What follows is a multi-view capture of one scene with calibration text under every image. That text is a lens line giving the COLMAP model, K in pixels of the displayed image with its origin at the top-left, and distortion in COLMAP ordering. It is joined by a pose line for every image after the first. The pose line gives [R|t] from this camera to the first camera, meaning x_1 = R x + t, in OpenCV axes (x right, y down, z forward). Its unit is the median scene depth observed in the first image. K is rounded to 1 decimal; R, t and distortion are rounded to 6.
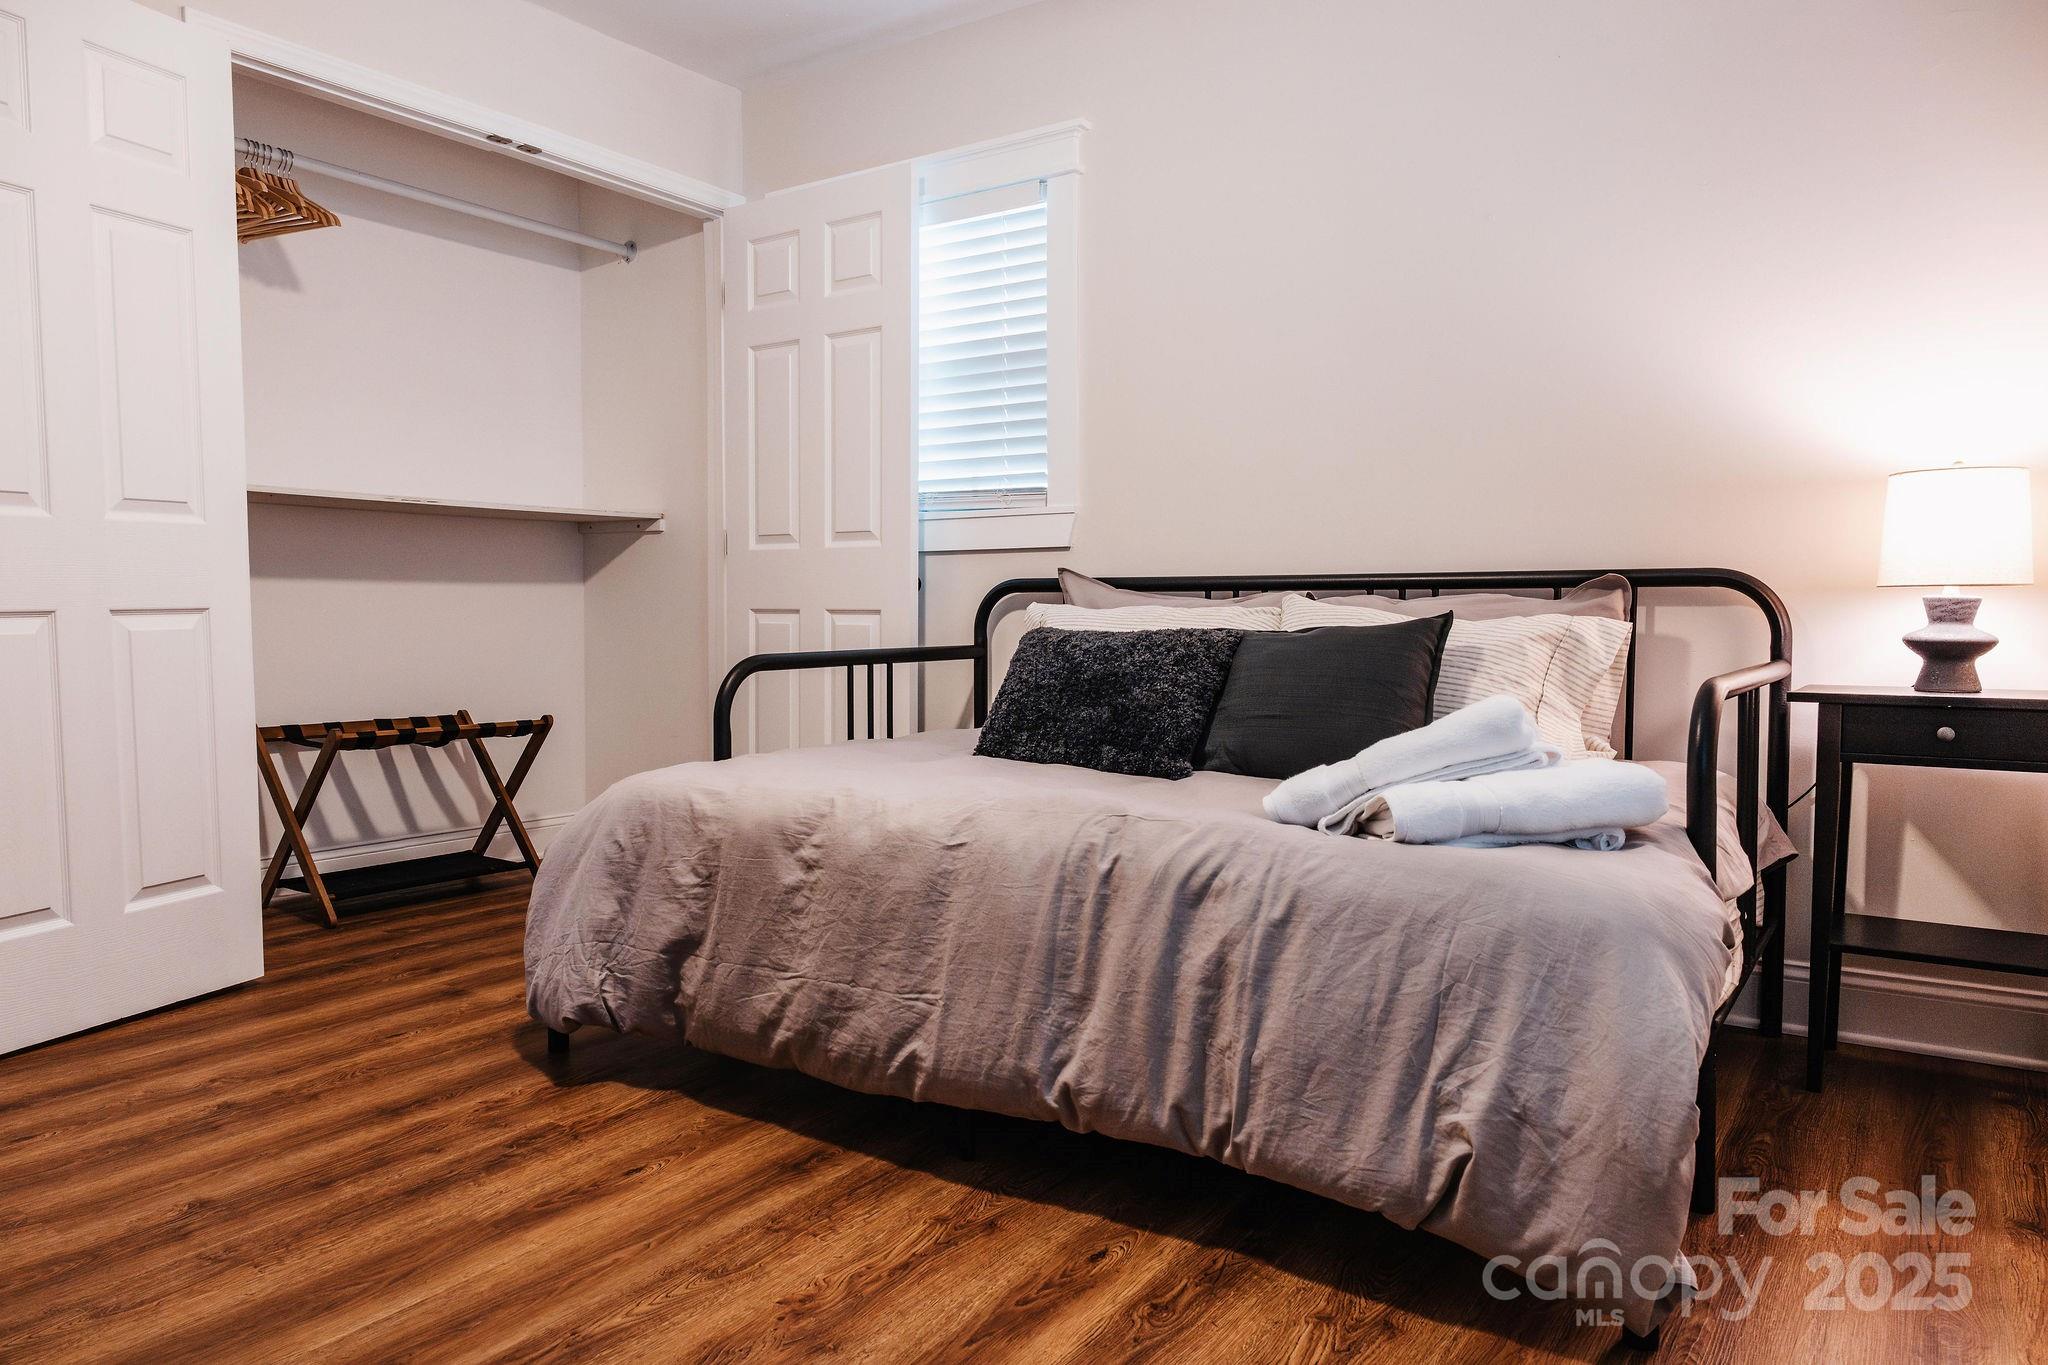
lens RADIAL K [[1334.8, 0, 1019.5], [0, 1334.8, 690.7], [0, 0, 1]] dist [0.021709, 0.003440]
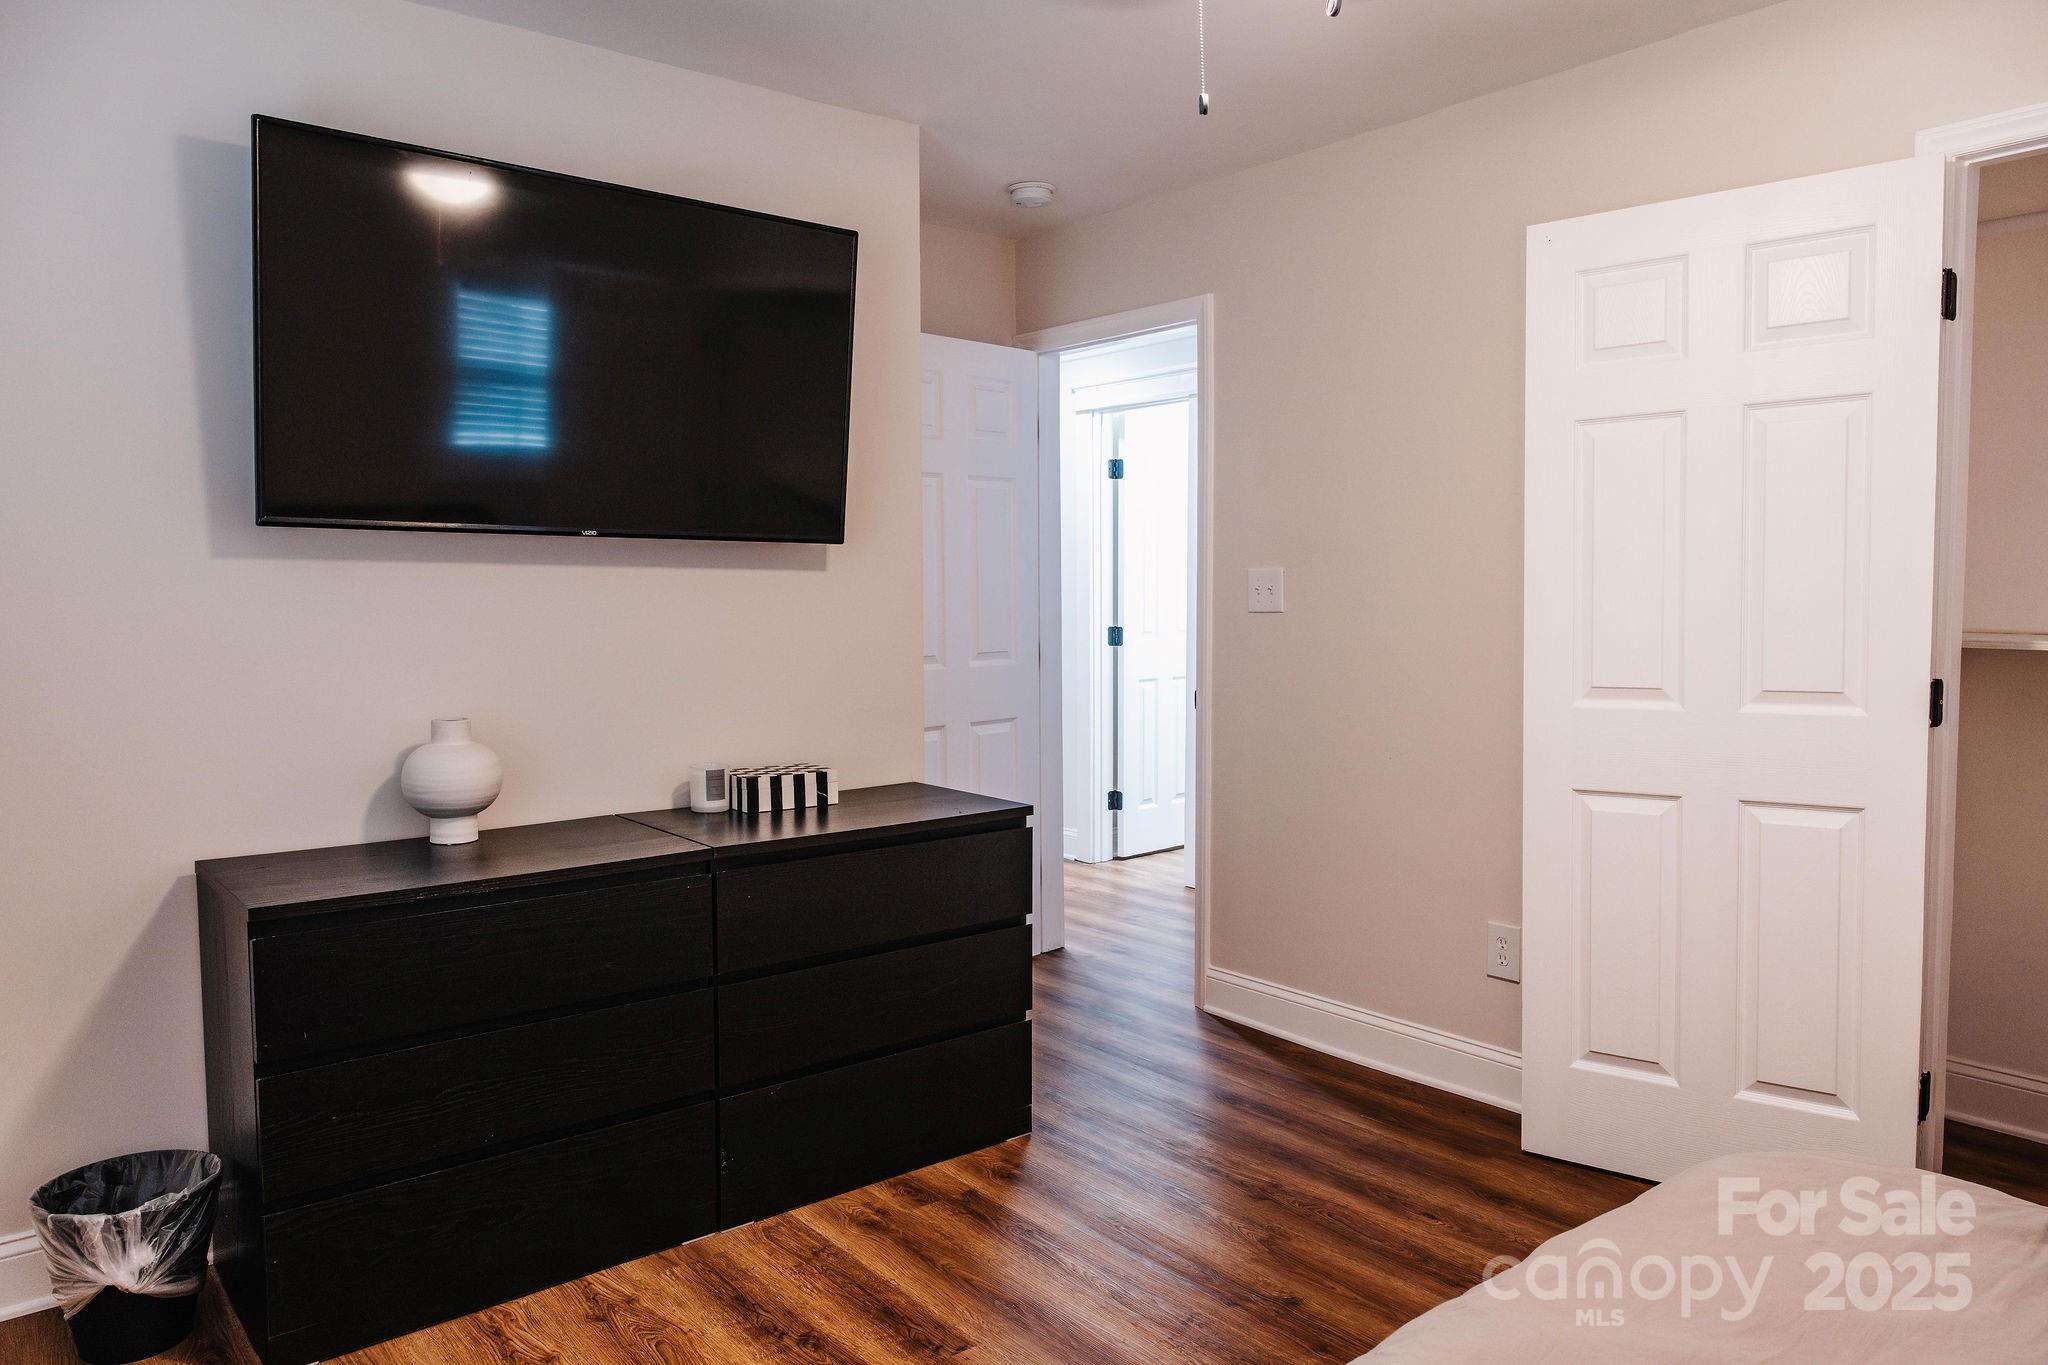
lens RADIAL K [[1392.5, 0, 1018.1], [0, 1392.5, 673.6], [0, 0, 1]] dist [-0.011321, 0.003959]
pose [[-0.285427, 0.060225, -0.956506, 0.573467], [-0.061018, 0.994857, 0.080848, -0.249601], [0.956456, 0.081440, -0.280285, 0.930087]]
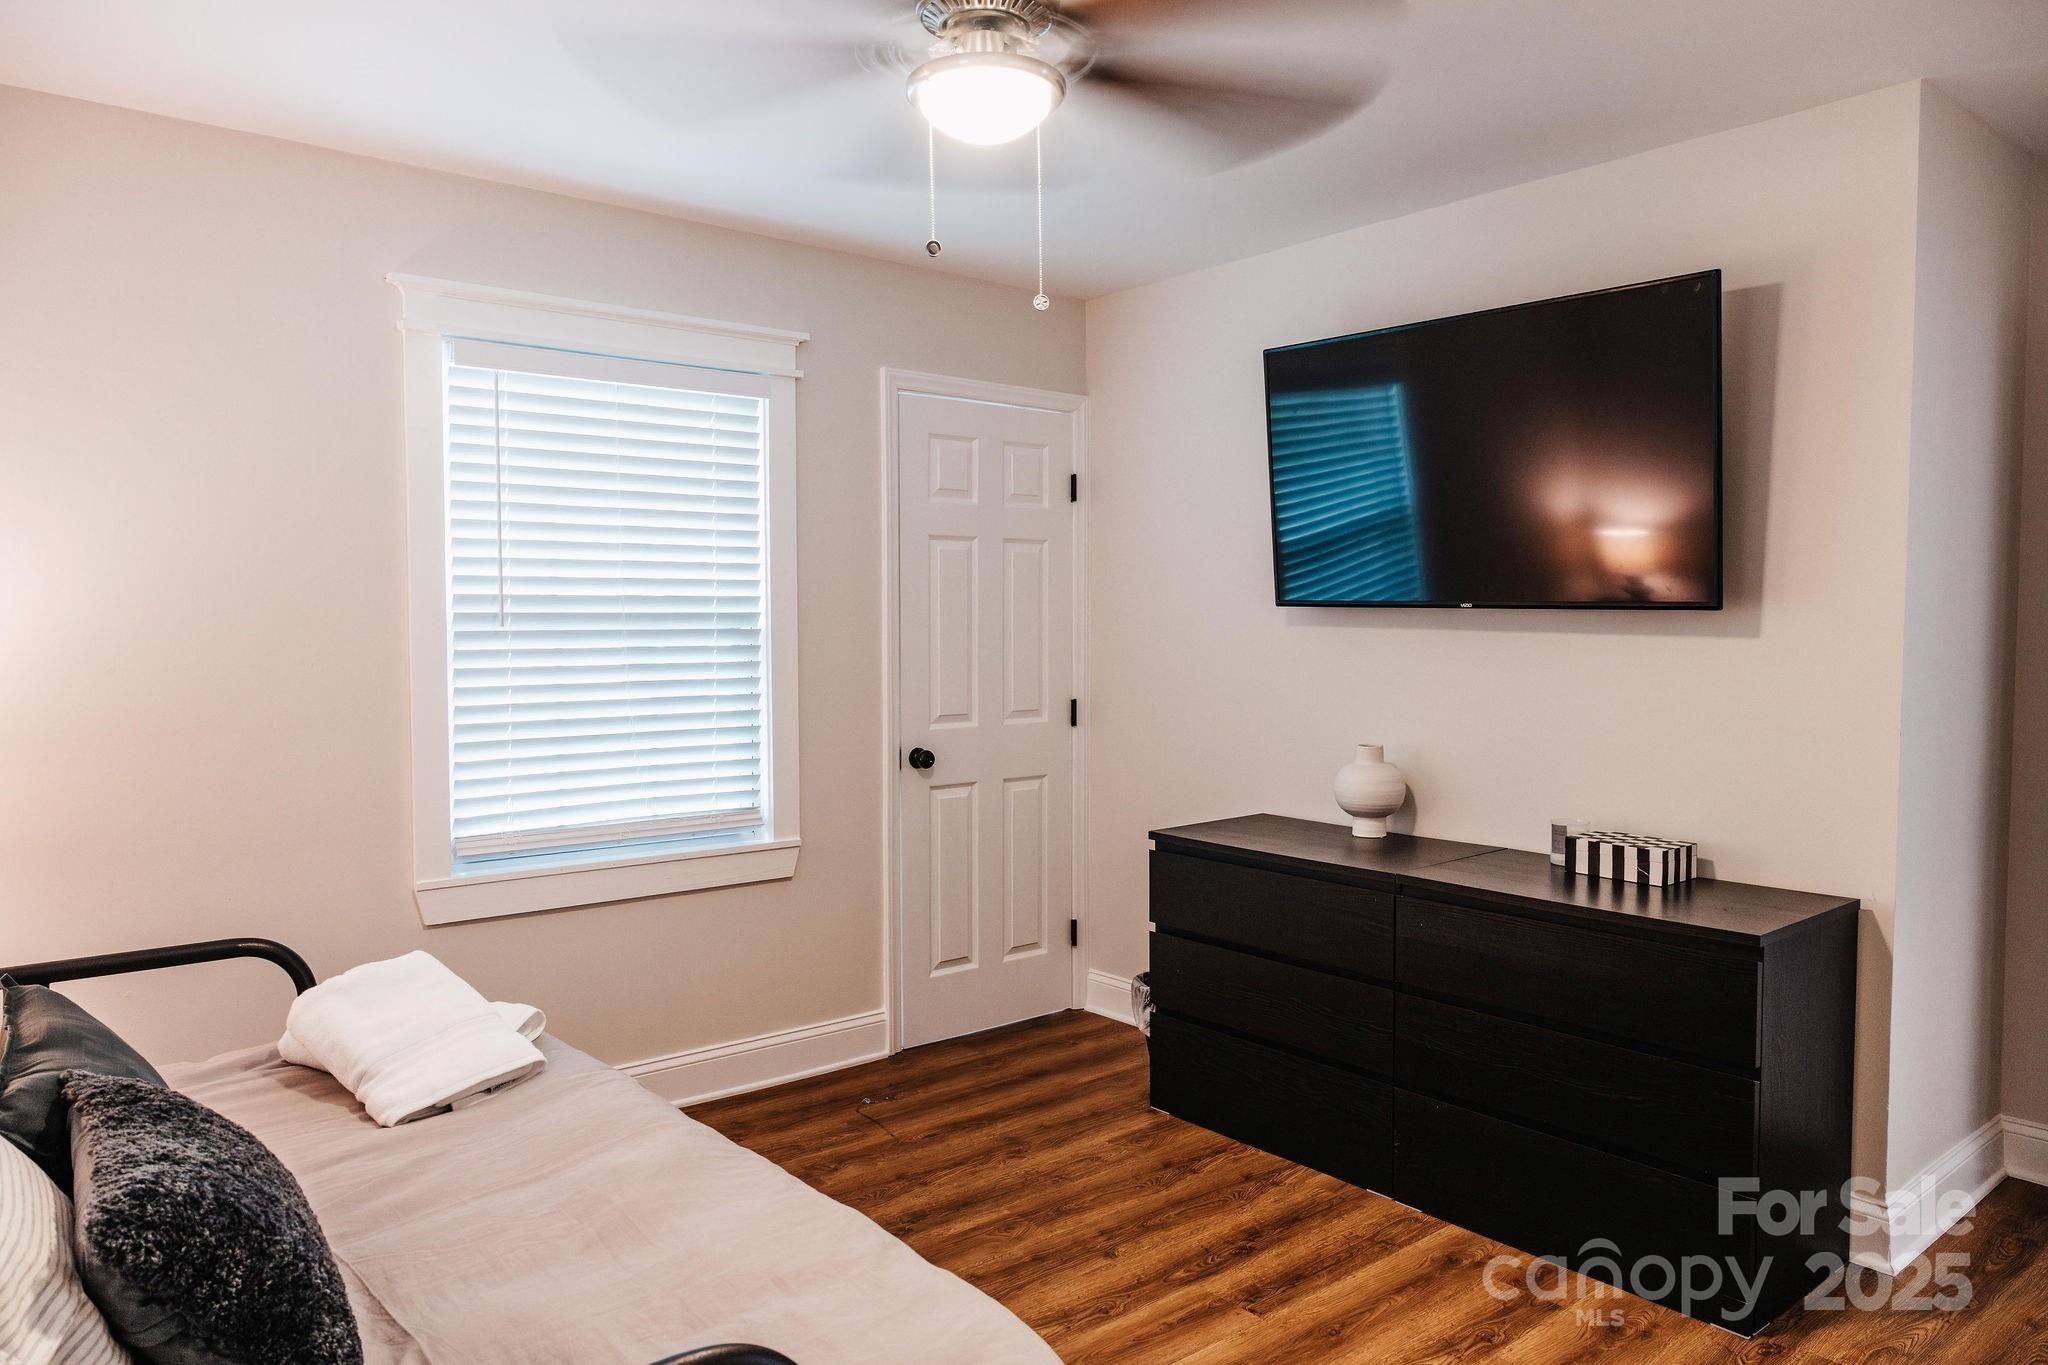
lens RADIAL K [[1392.5, 0, 1029.5], [0, 1392.5, 691.7], [0, 0, 1]] dist [-0.011321, 0.003959]
pose [[-0.957368, -0.015719, 0.288443, -0.542027], [0.019546, 0.992705, 0.118974, -0.348858], [-0.288209, 0.119540, -0.950077, 1.796019]]
